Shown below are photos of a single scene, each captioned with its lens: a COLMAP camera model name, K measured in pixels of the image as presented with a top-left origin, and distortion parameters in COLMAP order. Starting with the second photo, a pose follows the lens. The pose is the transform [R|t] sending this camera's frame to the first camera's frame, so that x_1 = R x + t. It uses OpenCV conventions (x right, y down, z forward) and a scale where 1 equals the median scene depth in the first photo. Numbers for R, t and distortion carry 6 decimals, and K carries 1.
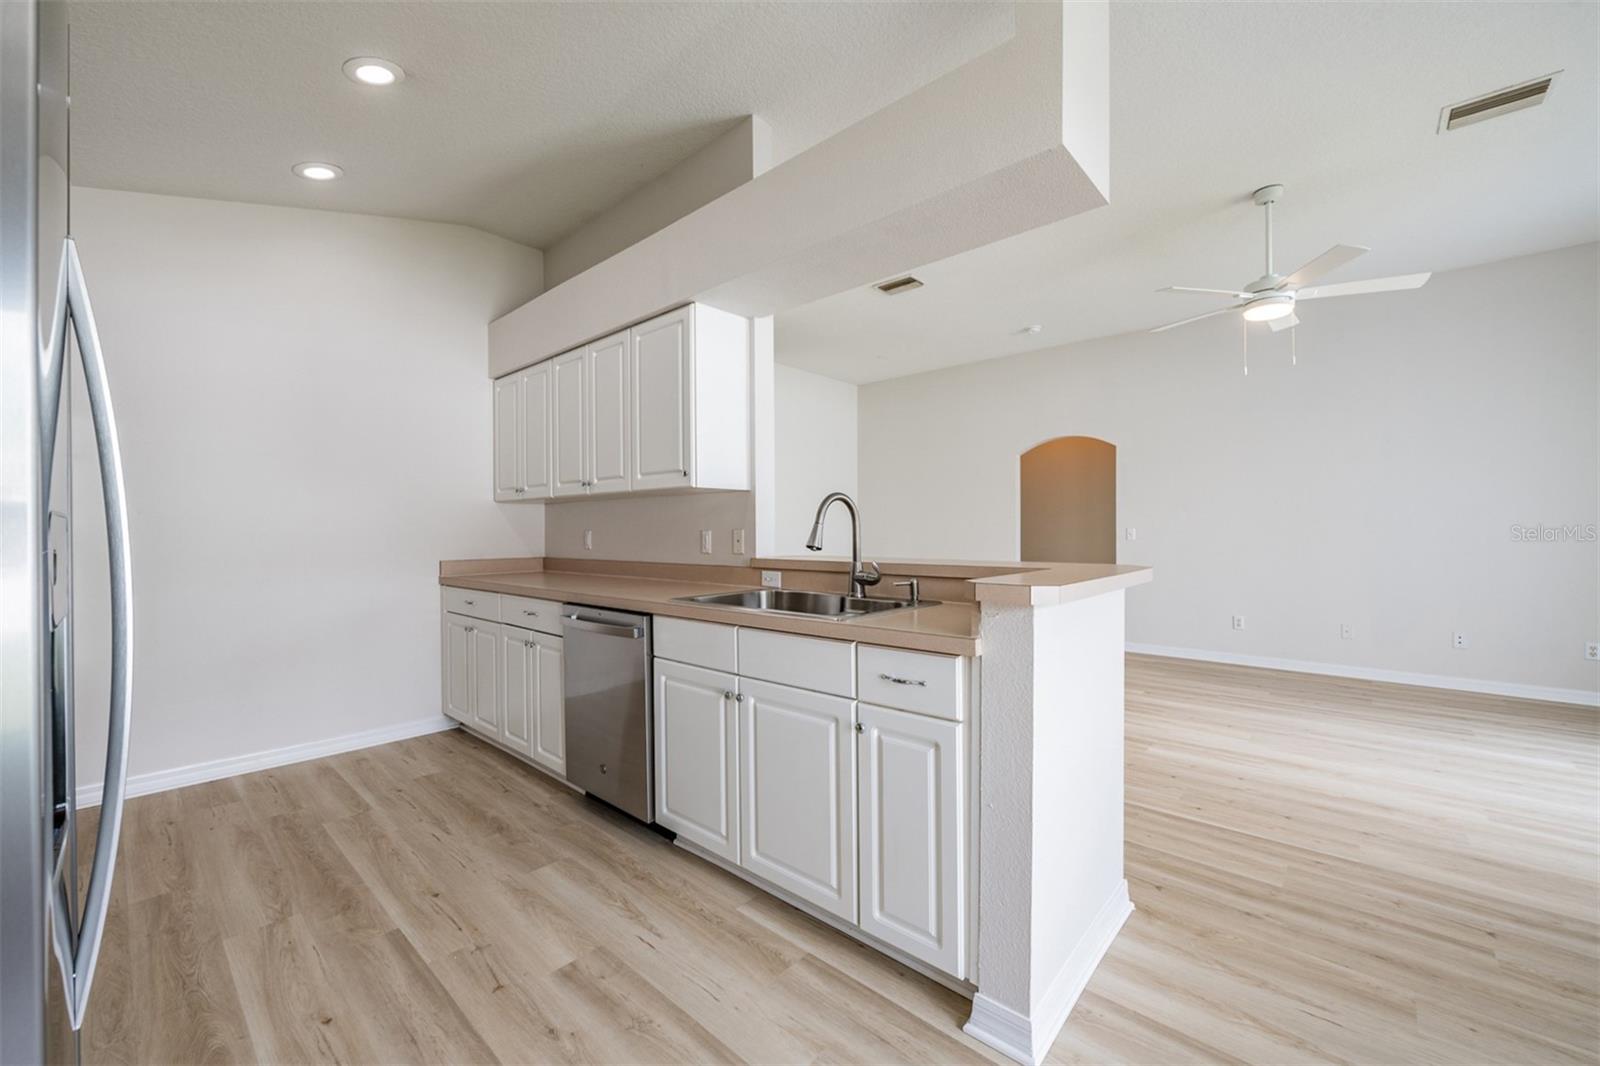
lens RADIAL K [[630.7, 0, 796.6], [0, 630.7, 532.8], [0, 0, 1]] dist [-0.001555, -0.001544]
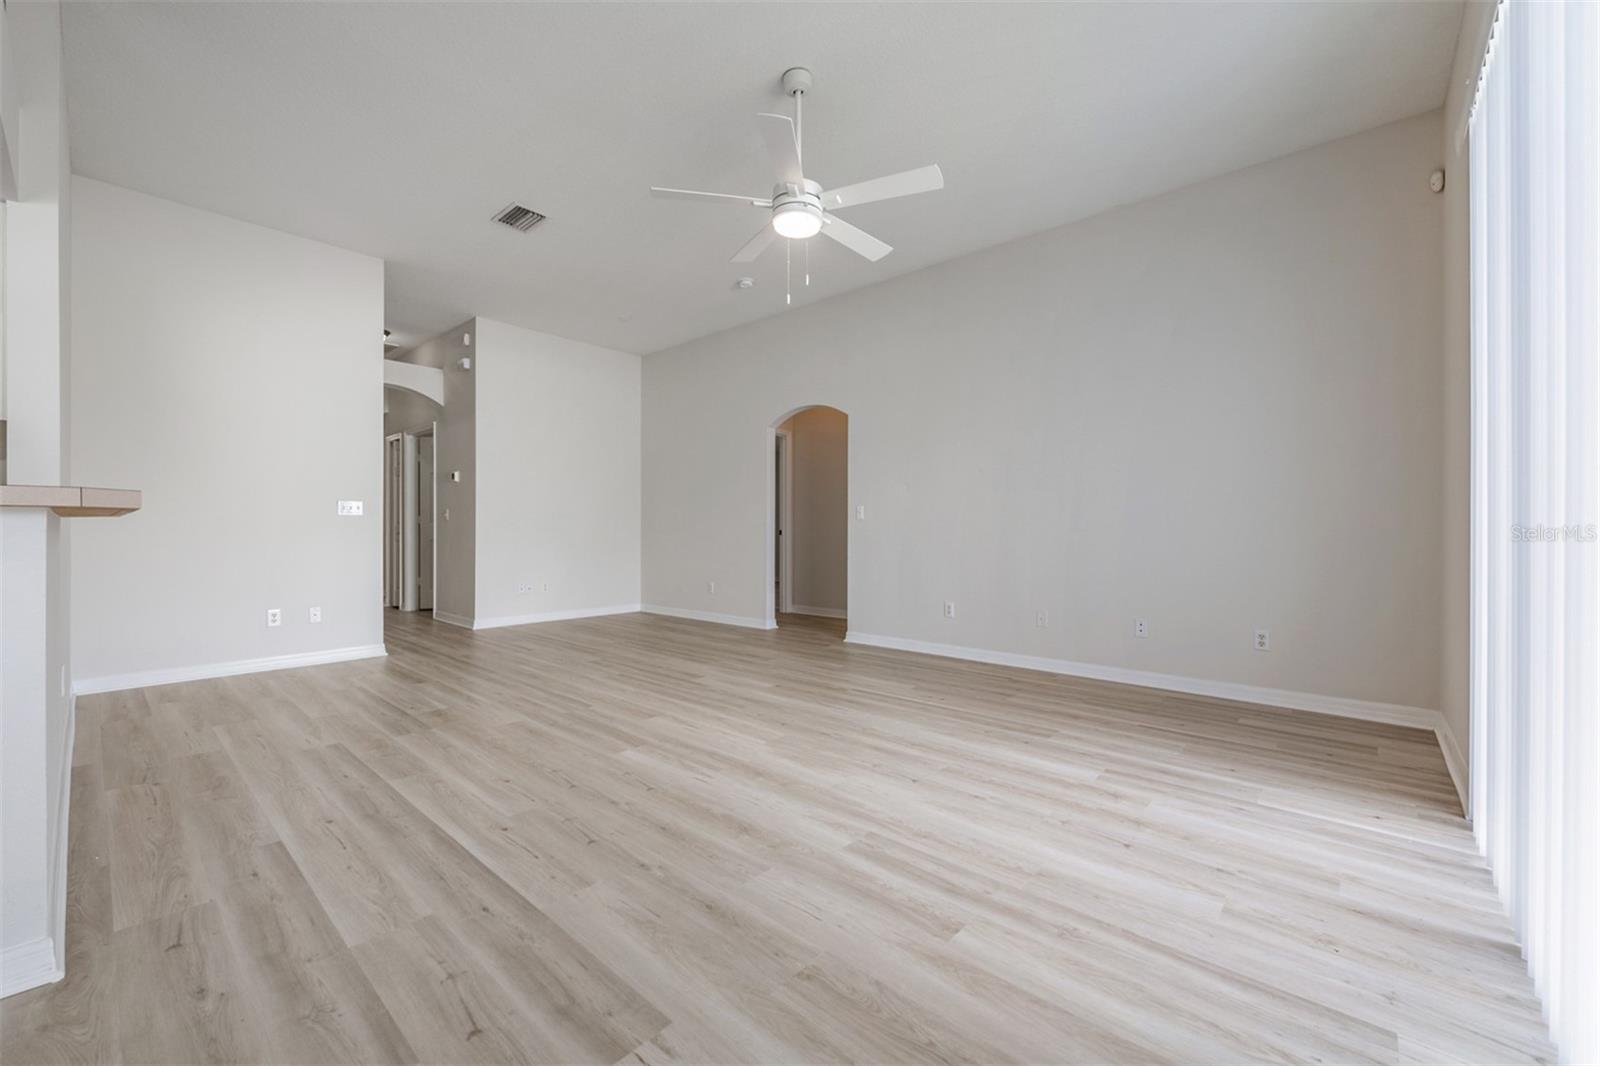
lens RADIAL K [[630.7, 0, 797.8], [0, 630.7, 533.3], [0, 0, 1]] dist [-0.001555, -0.001544]
pose [[0.999931, 0.006153, 0.009970, 0.920335], [-0.006158, 0.999981, 0.000493, 0.068221], [-0.009967, -0.000555, 0.999950, 0.209601]]
